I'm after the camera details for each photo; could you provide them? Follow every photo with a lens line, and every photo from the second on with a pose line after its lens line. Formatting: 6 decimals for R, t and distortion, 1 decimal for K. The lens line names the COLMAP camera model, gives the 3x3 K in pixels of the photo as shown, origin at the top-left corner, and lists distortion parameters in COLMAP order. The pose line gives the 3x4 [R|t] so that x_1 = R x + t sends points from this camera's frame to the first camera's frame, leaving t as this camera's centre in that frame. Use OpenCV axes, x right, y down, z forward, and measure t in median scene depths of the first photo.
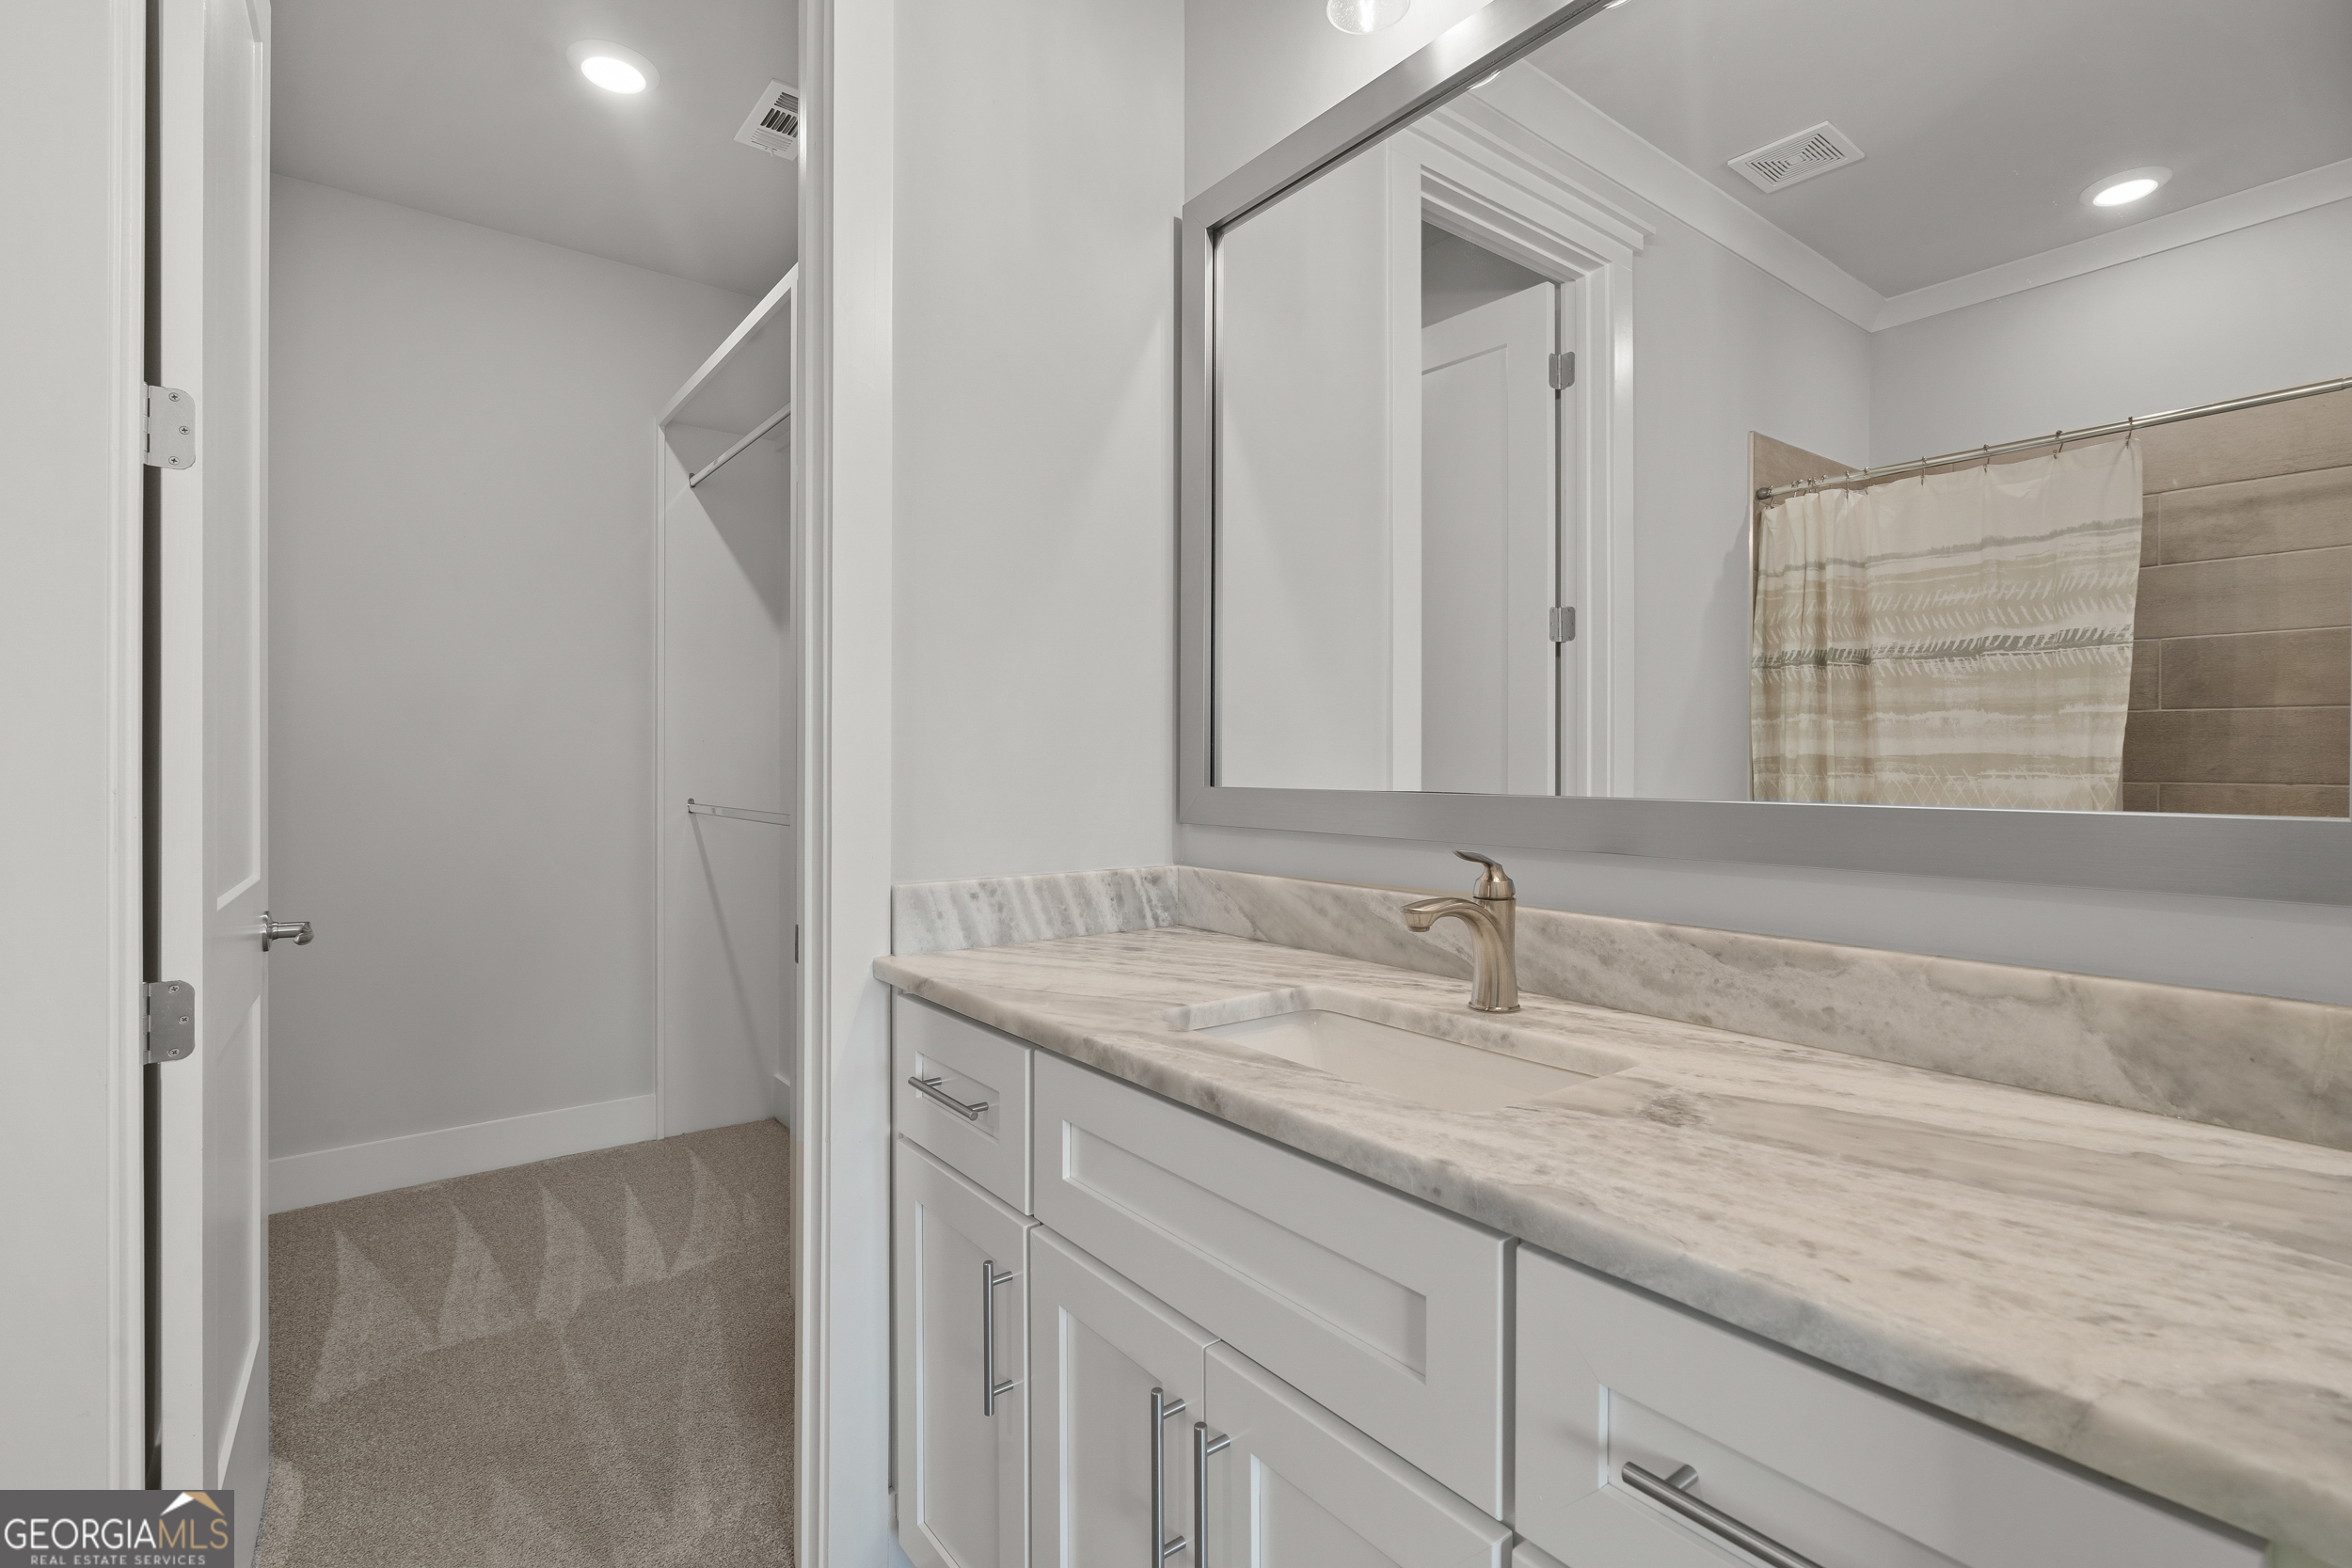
lens RADIAL K [[1072.2, 0, 1177.7], [0, 1072.2, 747.6], [0, 0, 1]] dist [0.006338, 0.000919]
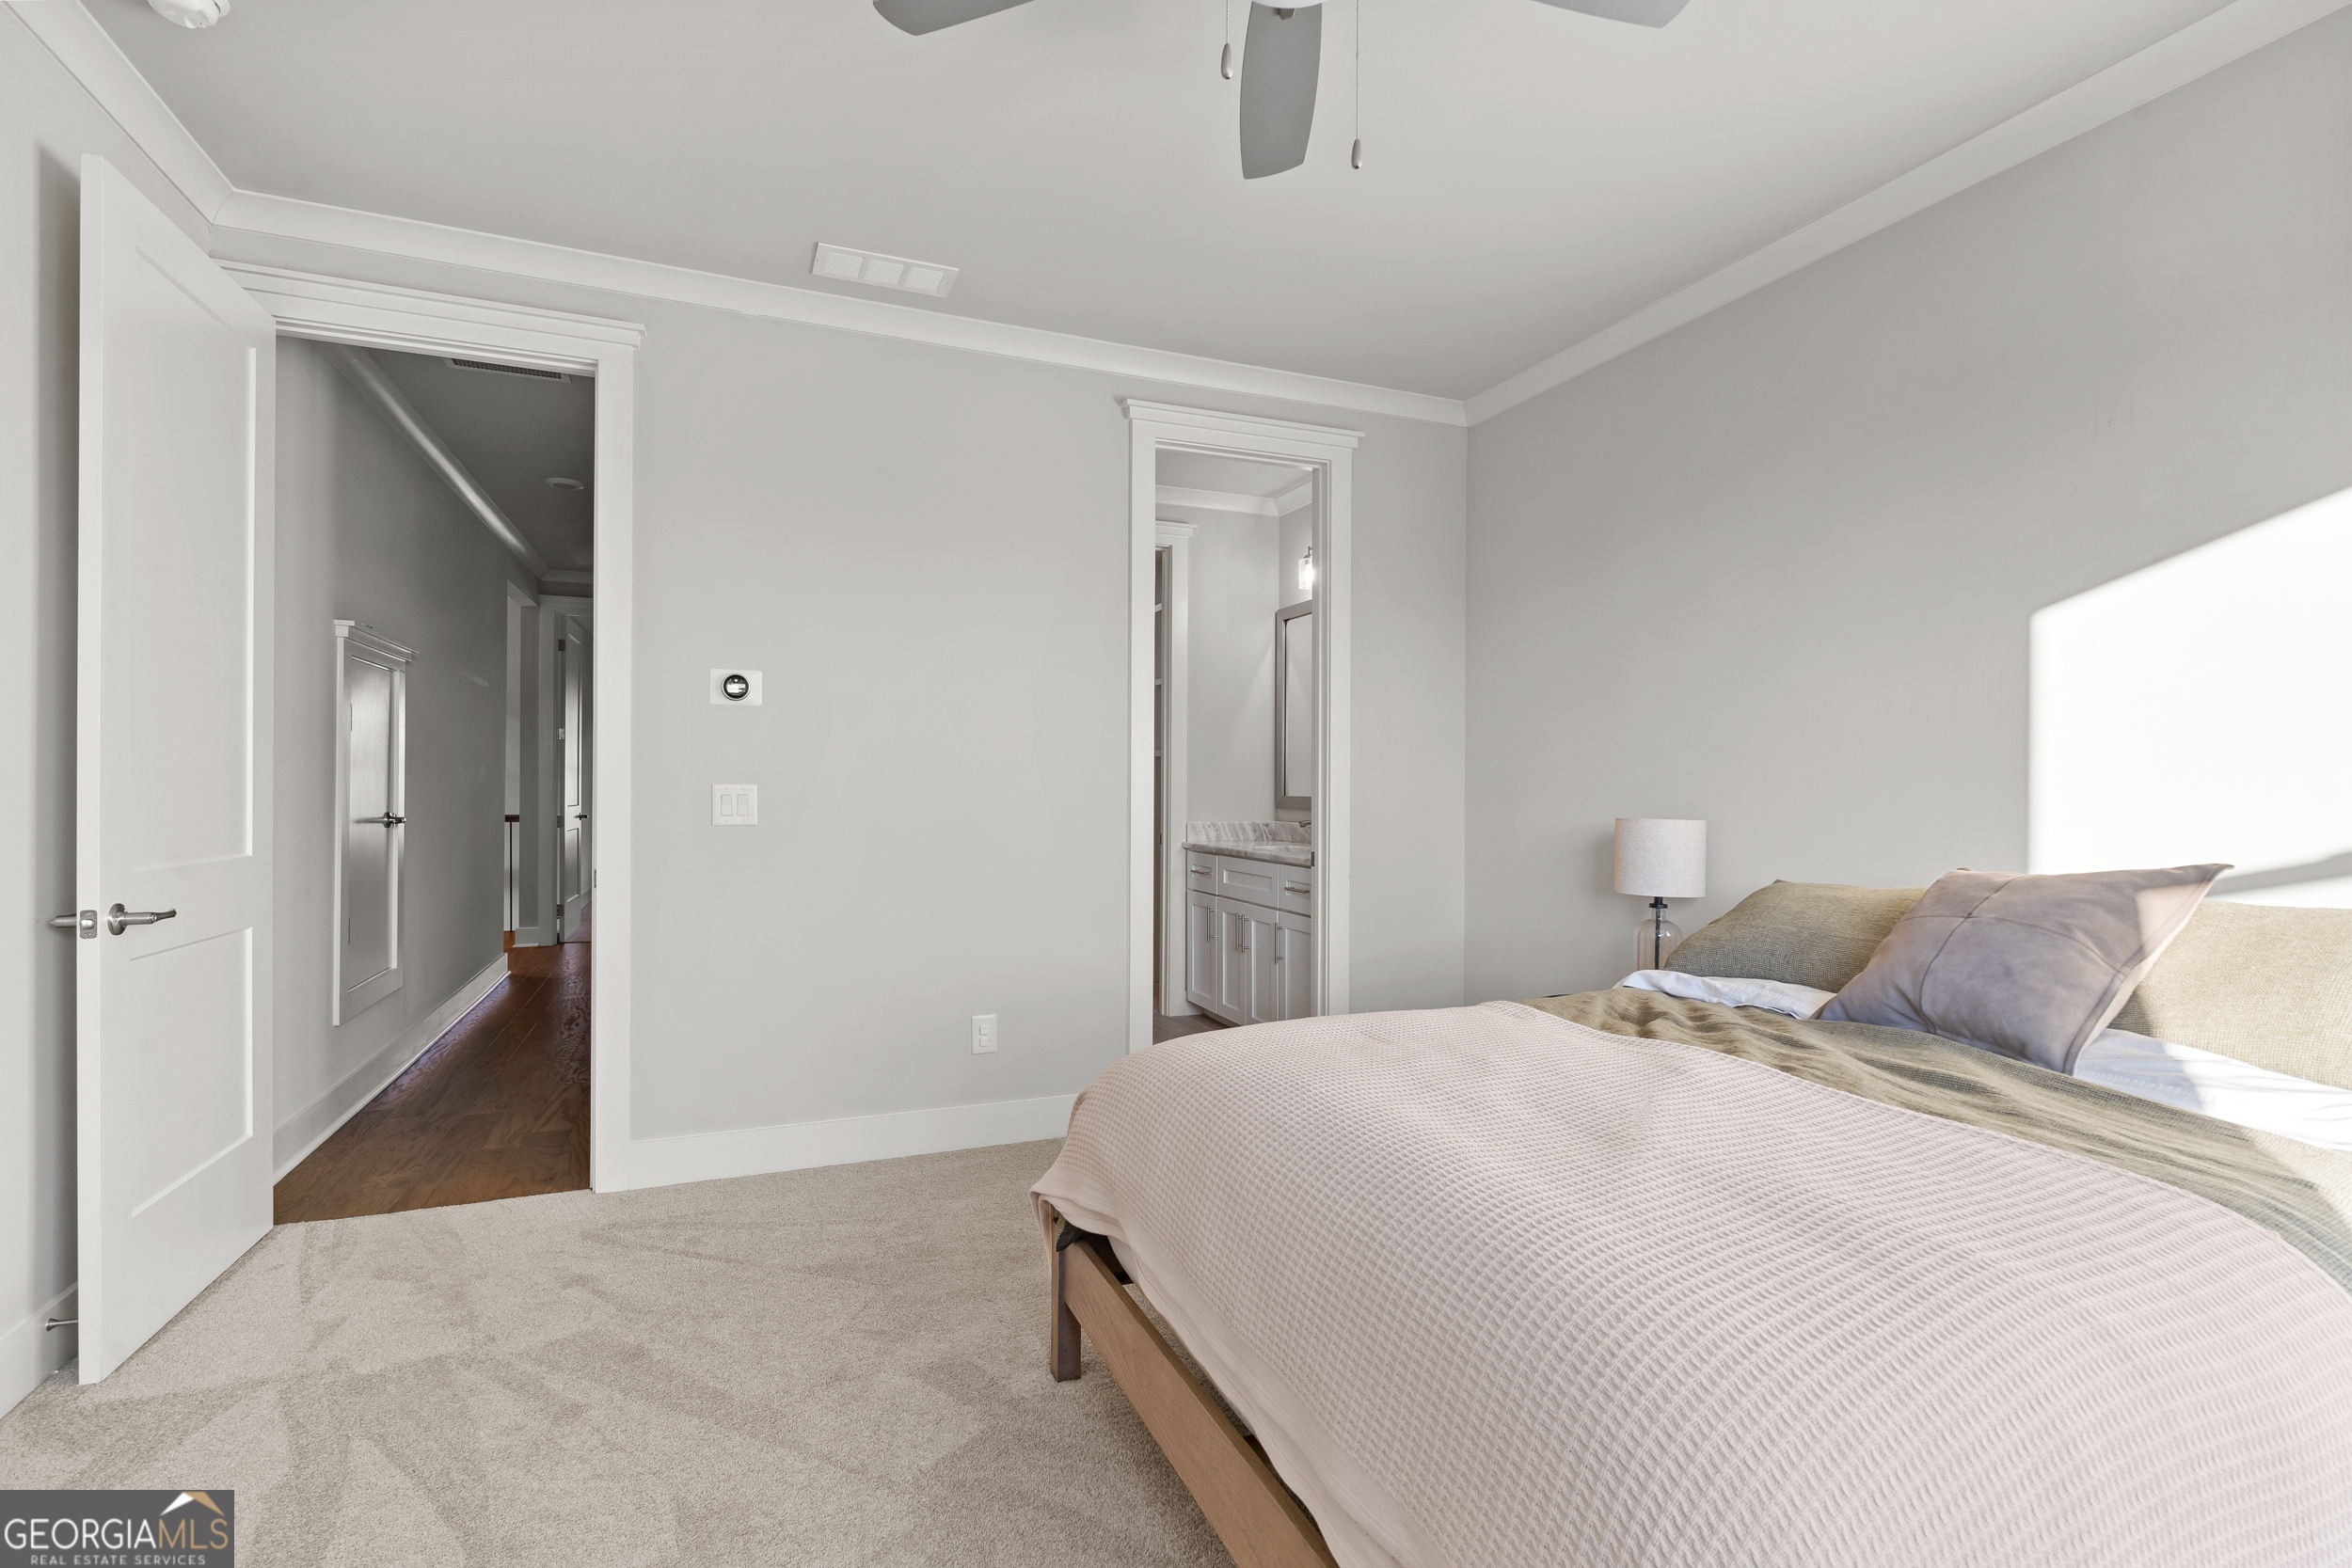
lens RADIAL K [[1072.2, 0, 1180.3], [0, 1072.2, 781.7], [0, 0, 1]] dist [0.006338, 0.000919]
pose [[0.966943, 0.005247, -0.254940, 0.545754], [-0.003187, 0.999959, 0.008493, -0.030828], [0.254974, -0.007400, 0.966920, -2.149188]]
